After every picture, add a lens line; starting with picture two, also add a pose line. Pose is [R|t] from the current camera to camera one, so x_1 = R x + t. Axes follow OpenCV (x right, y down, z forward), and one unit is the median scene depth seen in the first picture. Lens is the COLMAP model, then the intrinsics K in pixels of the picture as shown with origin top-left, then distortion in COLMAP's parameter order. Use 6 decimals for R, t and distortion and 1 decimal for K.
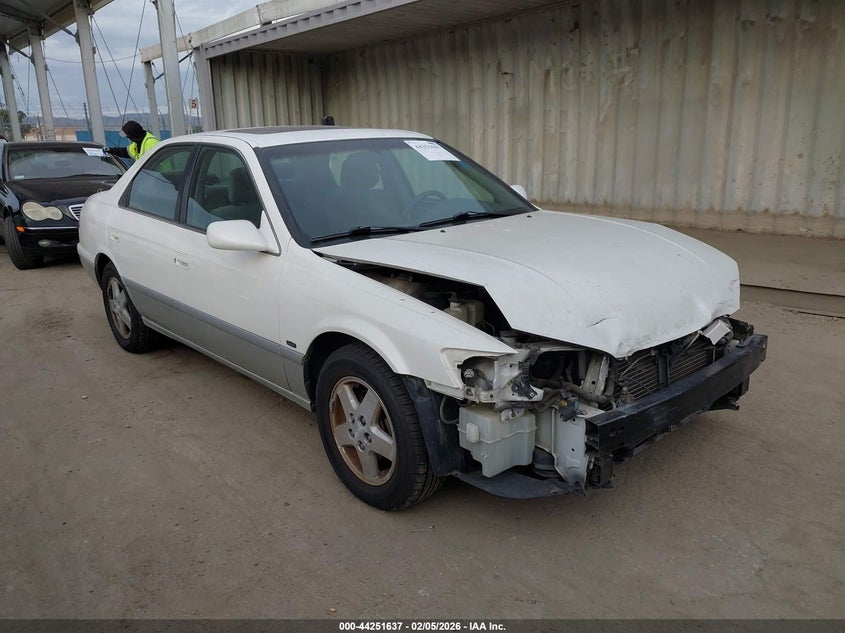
lens RADIAL K [[664.3, 0, 422.5], [0, 664.3, 316.5], [0, 0, 1]] dist [-0.001580, 0.000807]
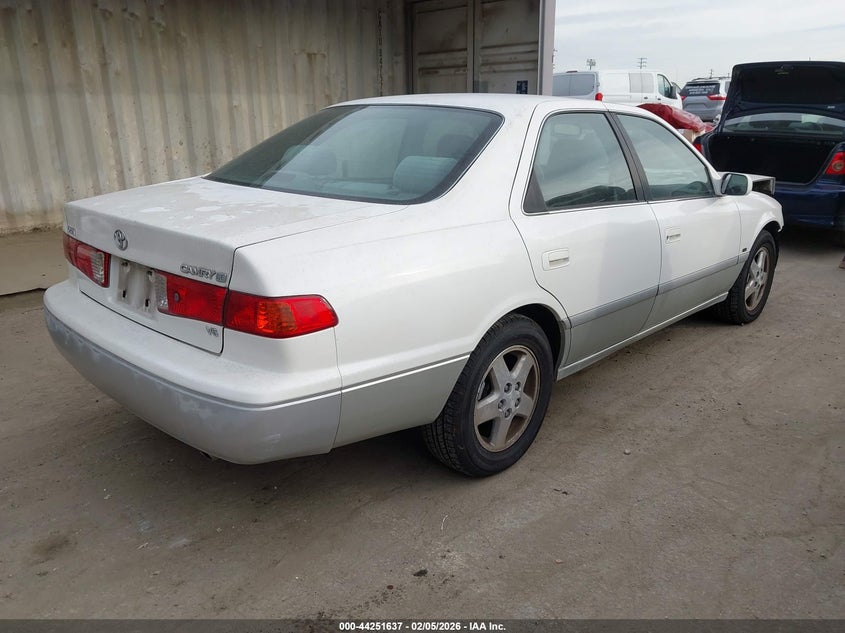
lens RADIAL K [[633.5, 0, 422.5], [0, 633.5, 316.5], [0, 0, 1]] dist [0.000069, -0.000698]
pose [[-0.057772, -0.268597, 0.961519, -0.580098], [0.267411, 0.923770, 0.274119, -0.148826], [-0.961849, 0.272957, 0.018458, 0.637768]]
